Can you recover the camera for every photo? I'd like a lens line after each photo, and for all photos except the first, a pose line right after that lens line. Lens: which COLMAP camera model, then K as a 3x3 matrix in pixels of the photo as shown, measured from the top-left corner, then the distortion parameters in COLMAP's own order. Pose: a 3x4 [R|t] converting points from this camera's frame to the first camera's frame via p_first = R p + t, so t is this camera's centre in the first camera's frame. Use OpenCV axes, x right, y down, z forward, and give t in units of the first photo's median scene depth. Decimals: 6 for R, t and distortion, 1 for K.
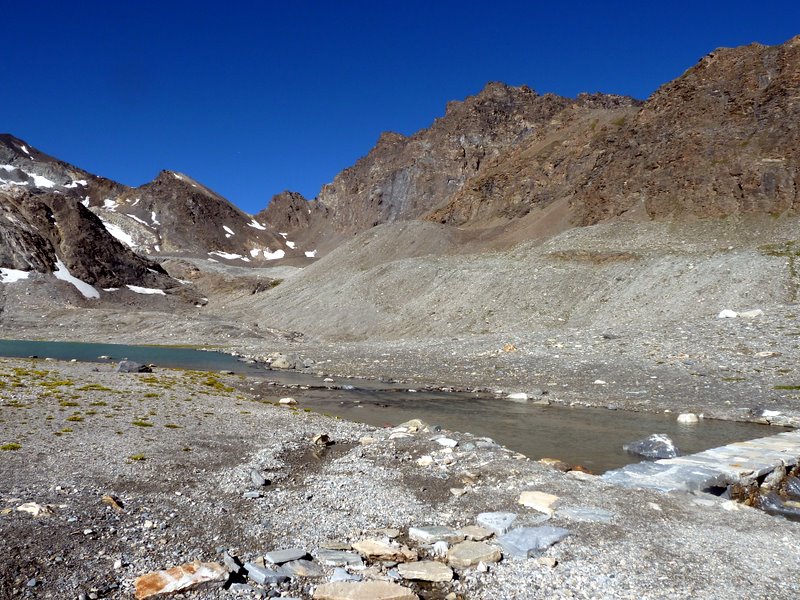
lens RADIAL K [[595.4, 0, 396.7], [0, 595.4, 297.7], [0, 0, 1]] dist [-0.014129, -0.002177]
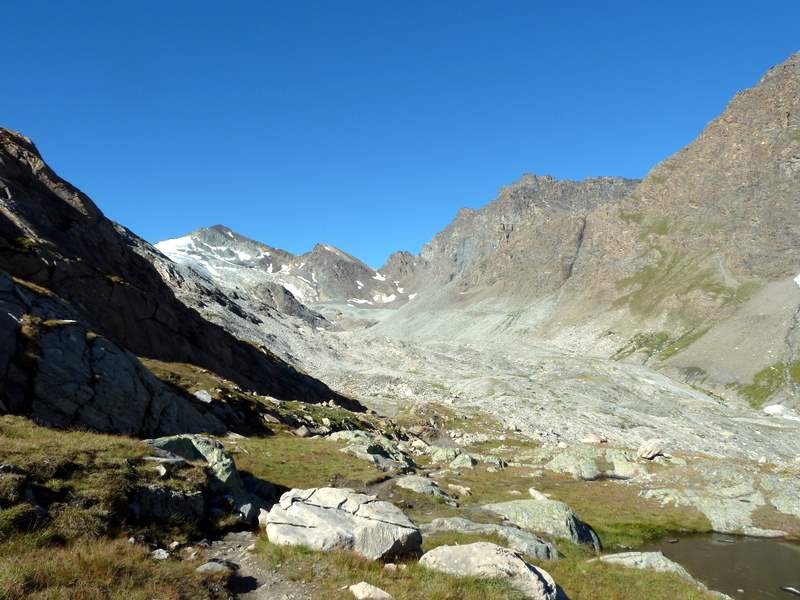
lens RADIAL K [[595.4, 0, 400.9], [0, 595.4, 301.7], [0, 0, 1]] dist [-0.014129, -0.002177]
pose [[0.971875, -0.051040, -0.229900, 0.163261], [0.045304, 0.998518, -0.030163, -0.014653], [0.231099, 0.018900, 0.972747, -0.449683]]
